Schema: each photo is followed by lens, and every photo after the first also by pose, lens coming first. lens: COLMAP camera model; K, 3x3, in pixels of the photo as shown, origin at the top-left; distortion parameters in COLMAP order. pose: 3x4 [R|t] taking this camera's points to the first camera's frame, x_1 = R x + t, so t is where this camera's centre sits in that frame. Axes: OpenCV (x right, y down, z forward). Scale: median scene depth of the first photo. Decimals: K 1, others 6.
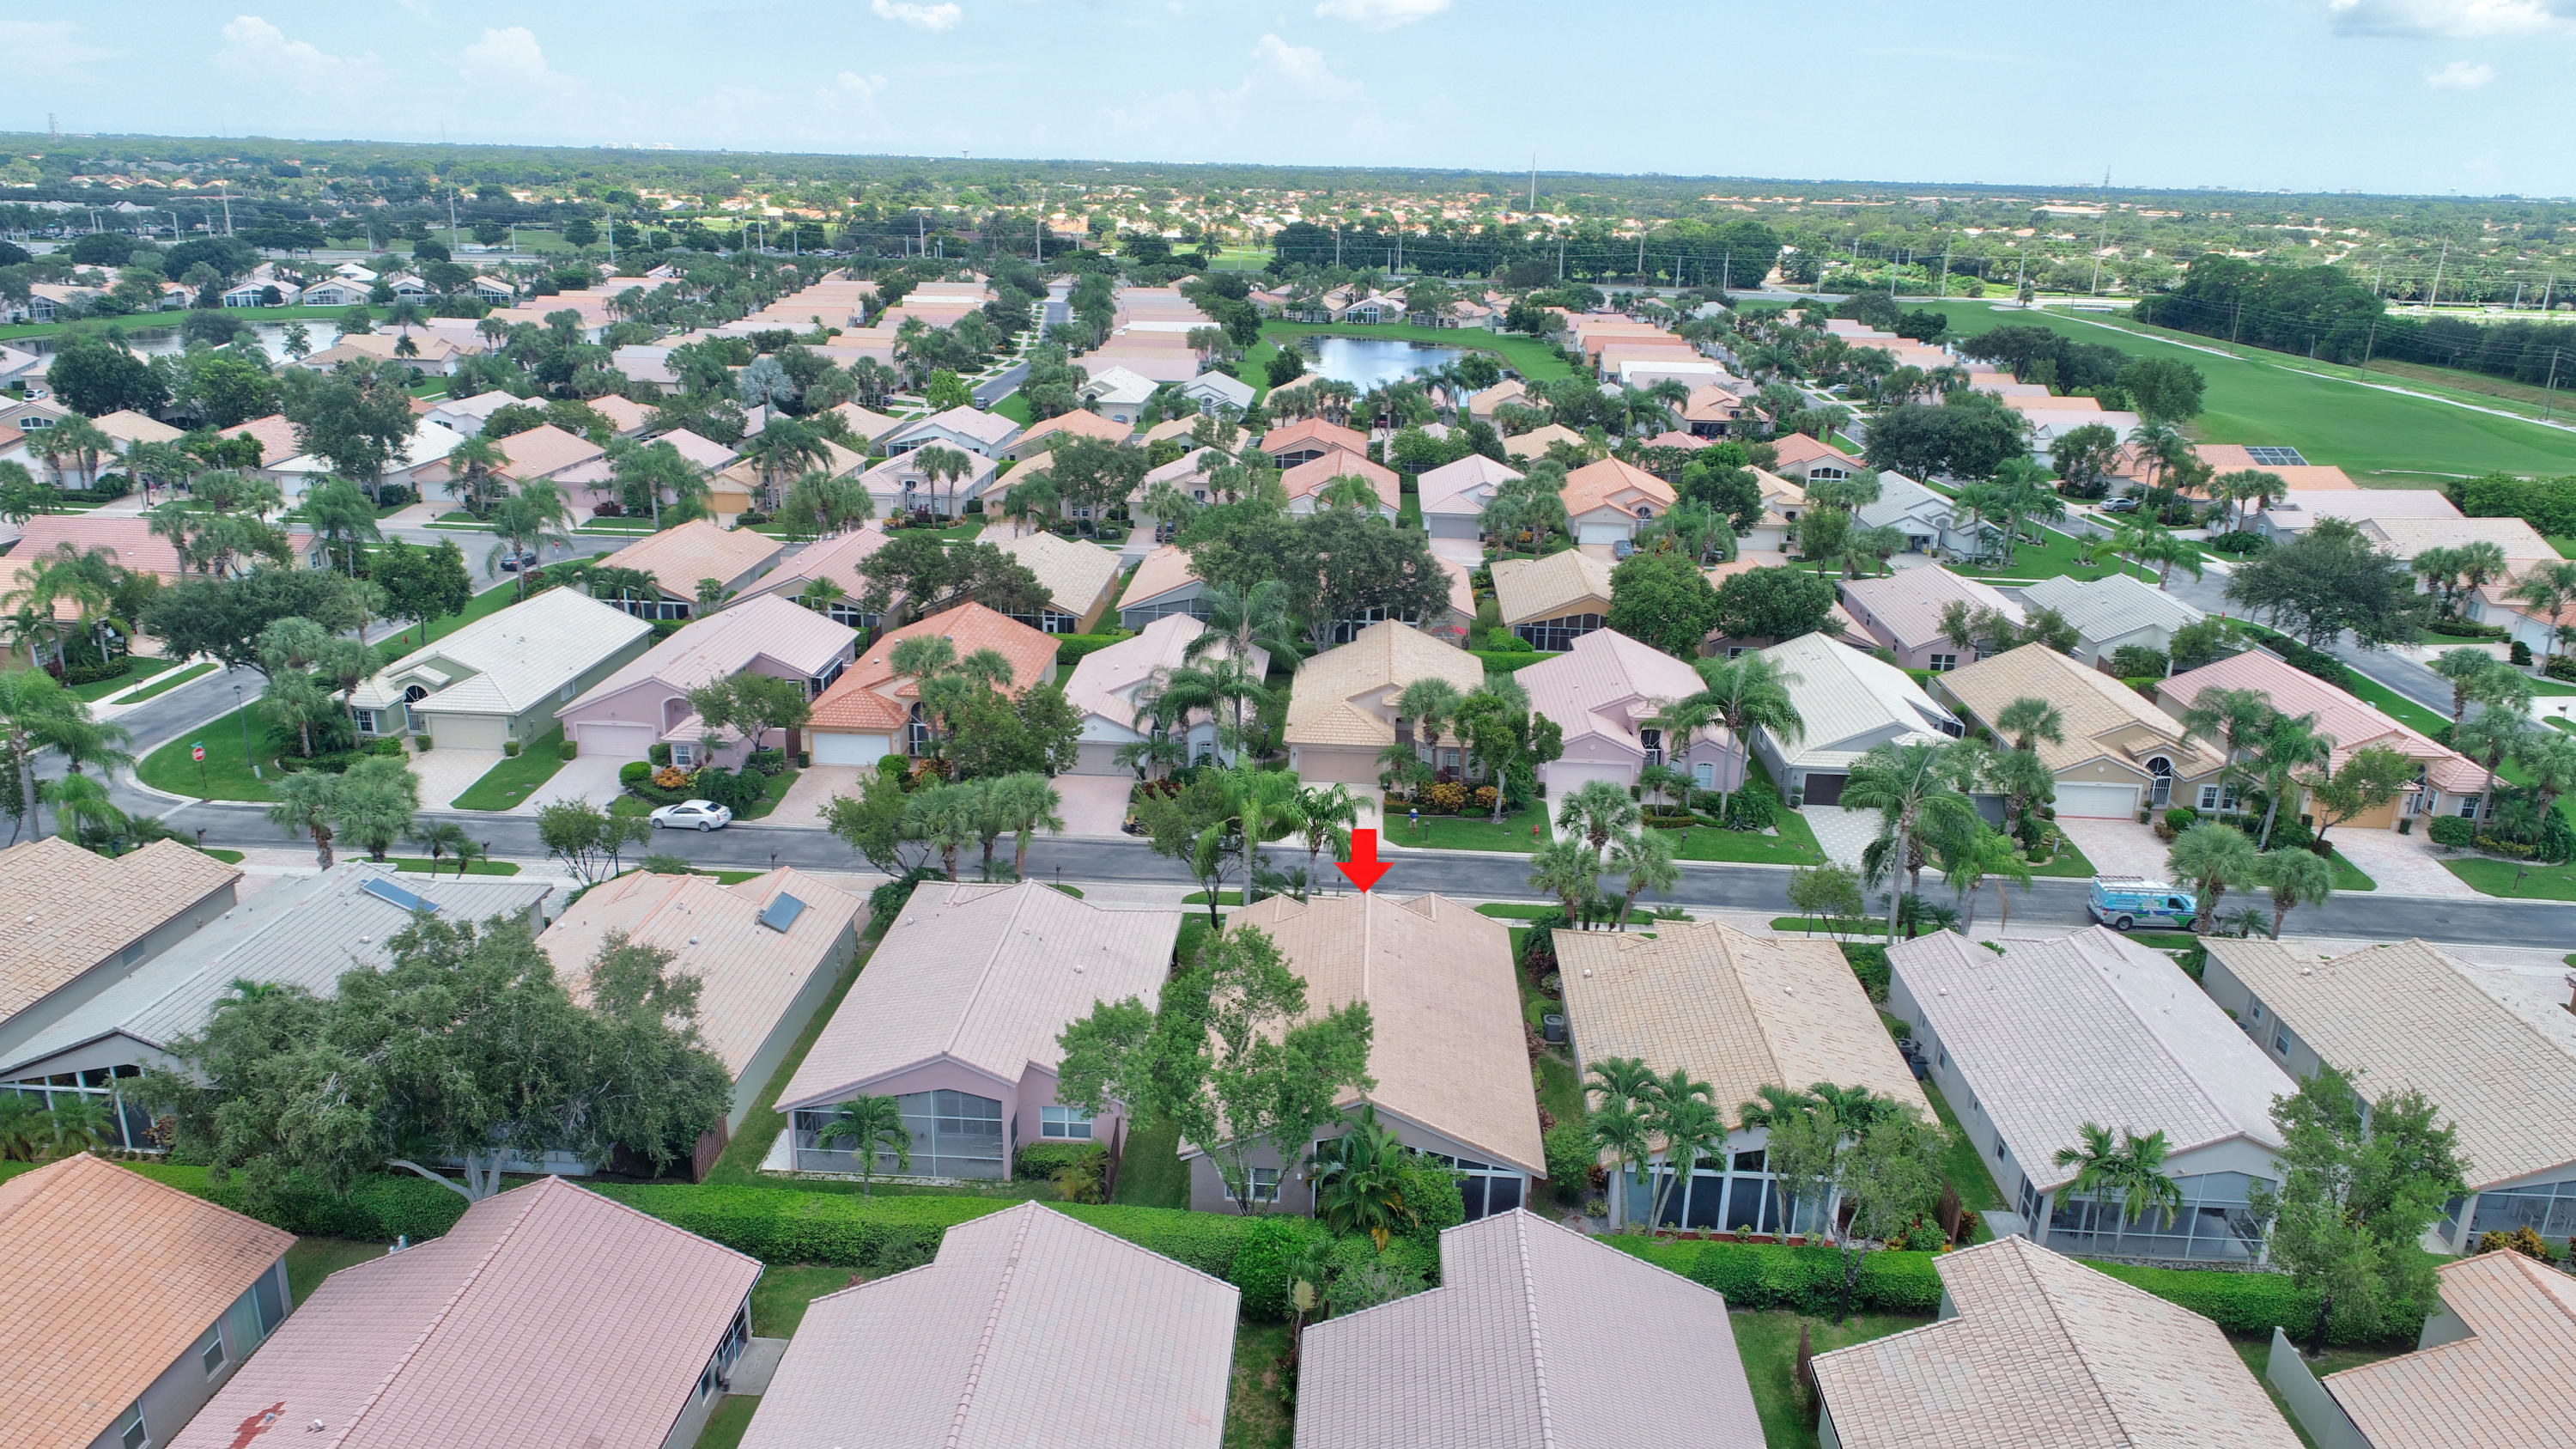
lens RADIAL K [[1721.4, 0, 1283.8], [0, 1721.4, 740.0], [0, 0, 1]] dist [-0.000521, -0.002361]
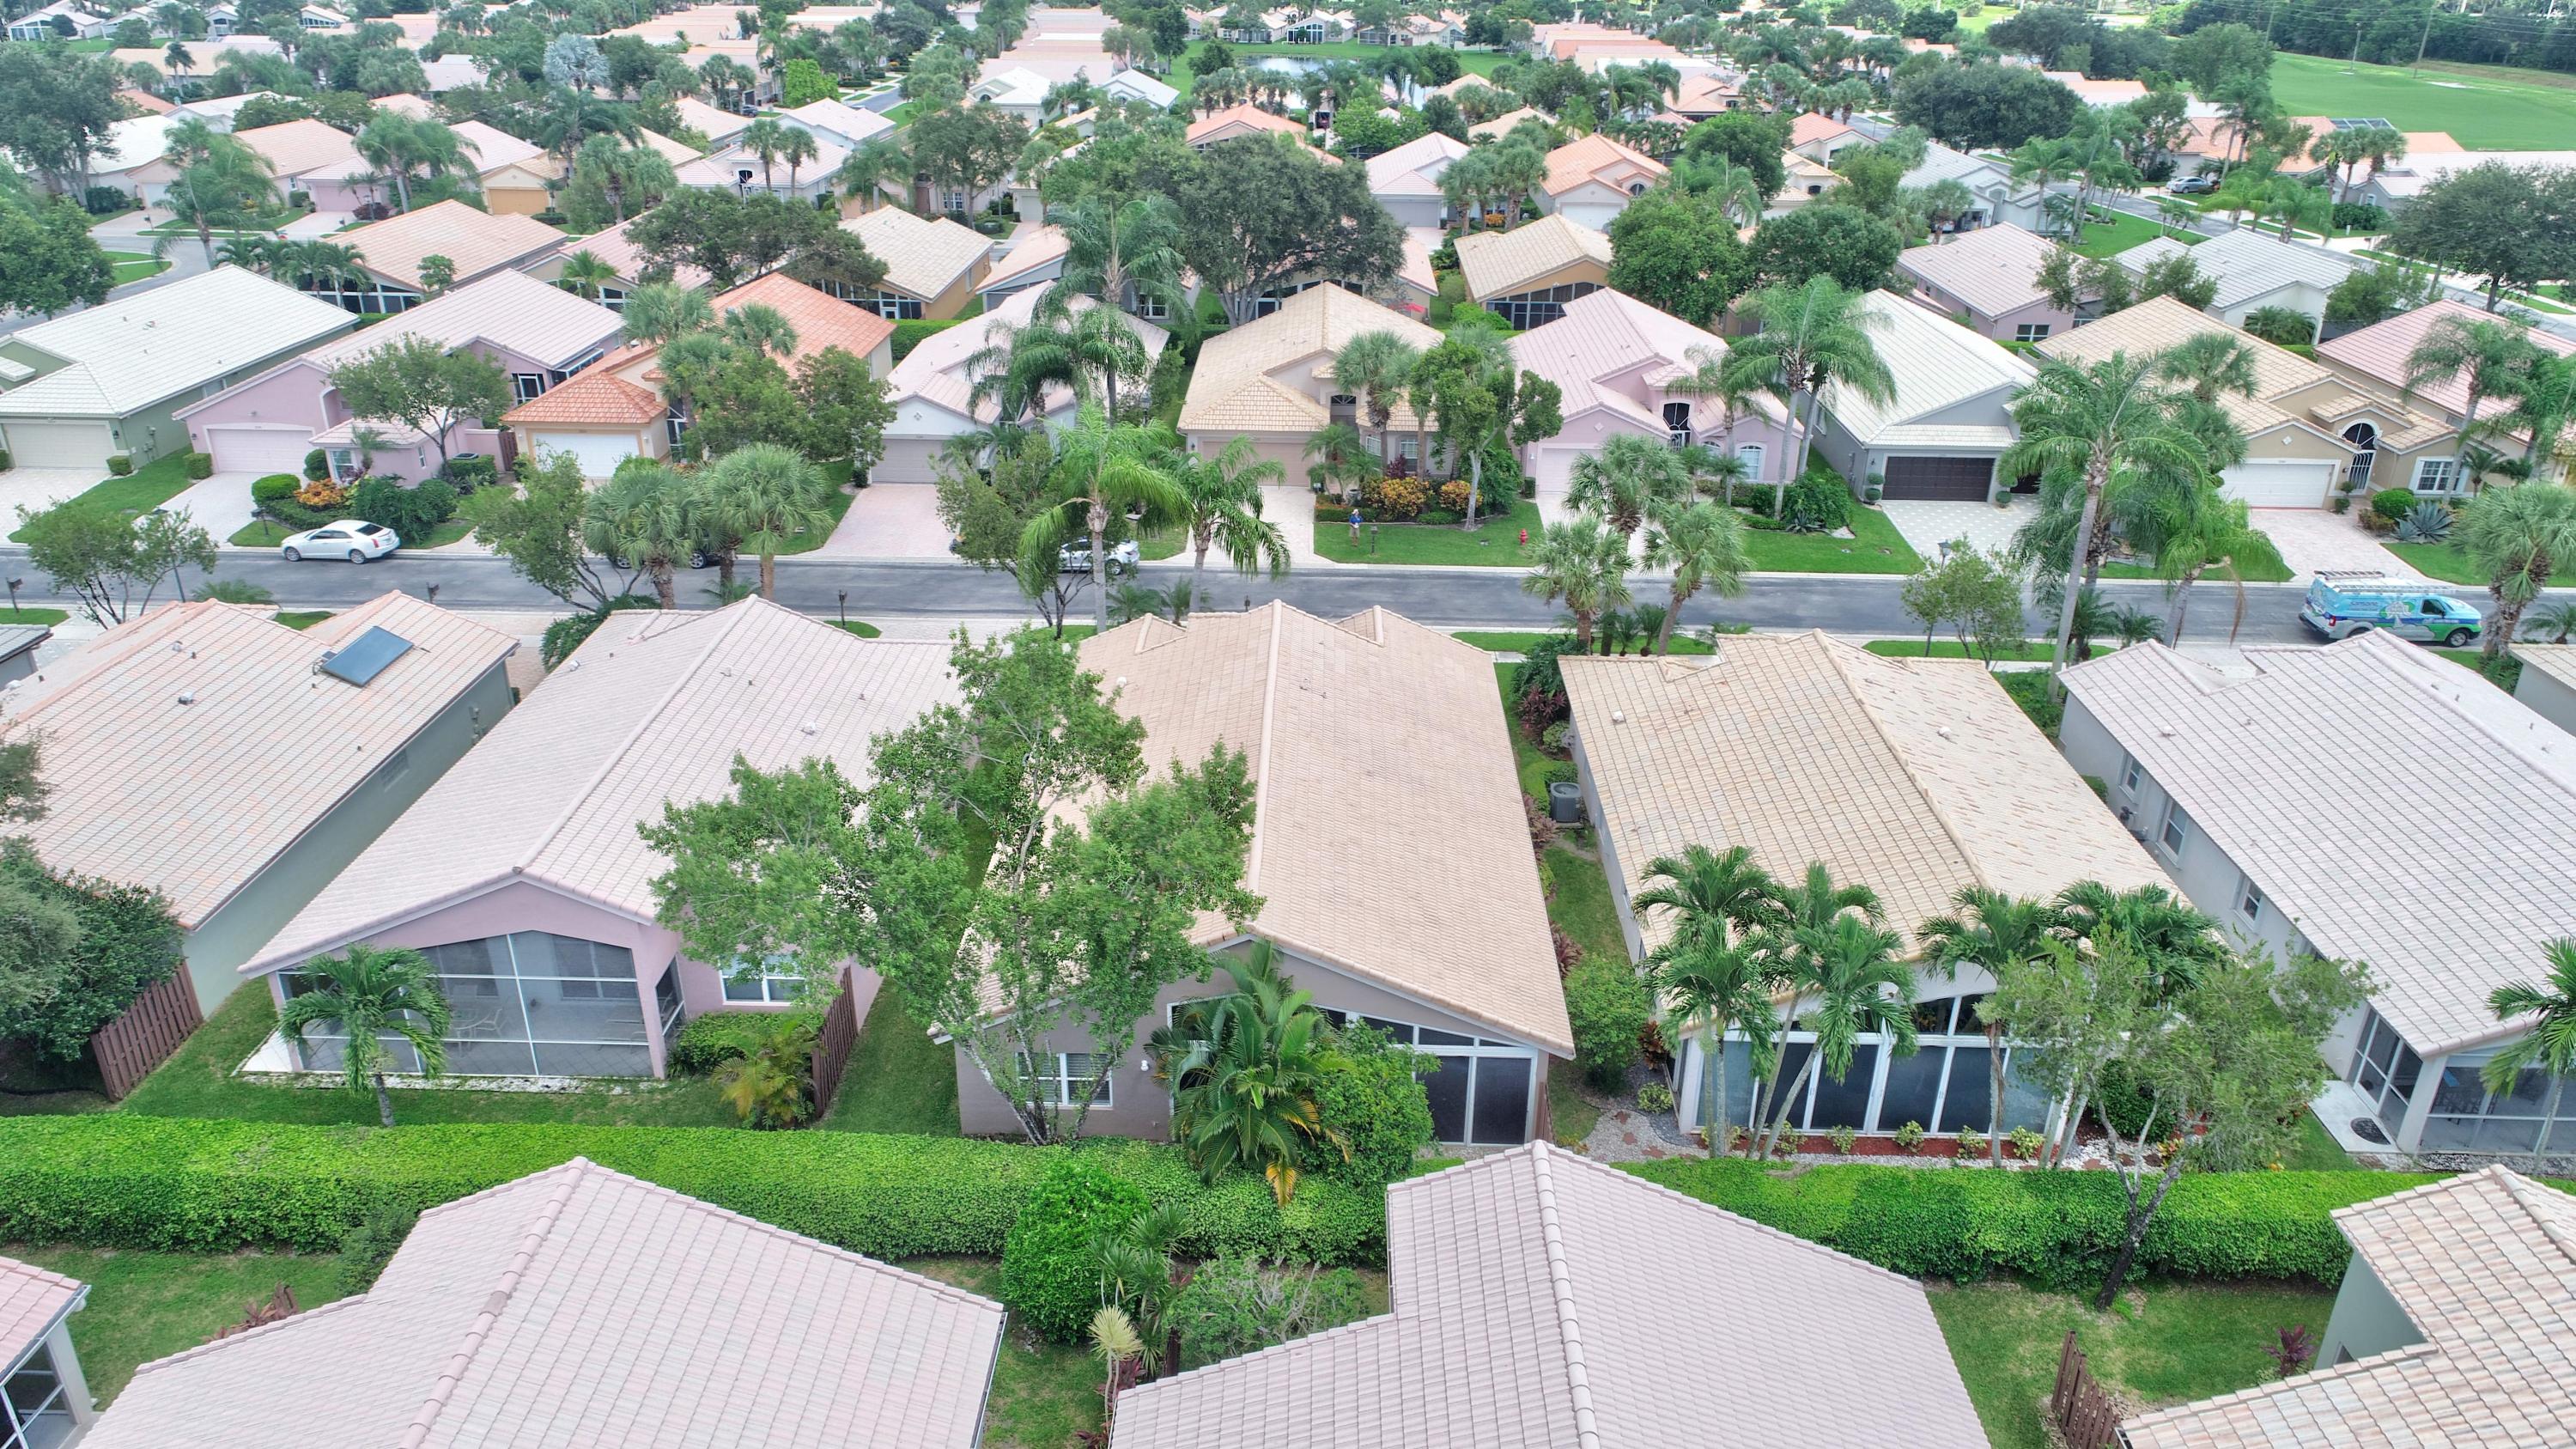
lens RADIAL K [[1721.4, 0, 1283.9], [0, 1721.4, 728.7], [0, 0, 1]] dist [-0.000521, -0.002361]
pose [[0.999480, -0.025204, 0.020130, 0.027805], [0.022781, 0.993370, 0.112685, 0.047024], [-0.022837, -0.112168, 0.993427, 0.264229]]
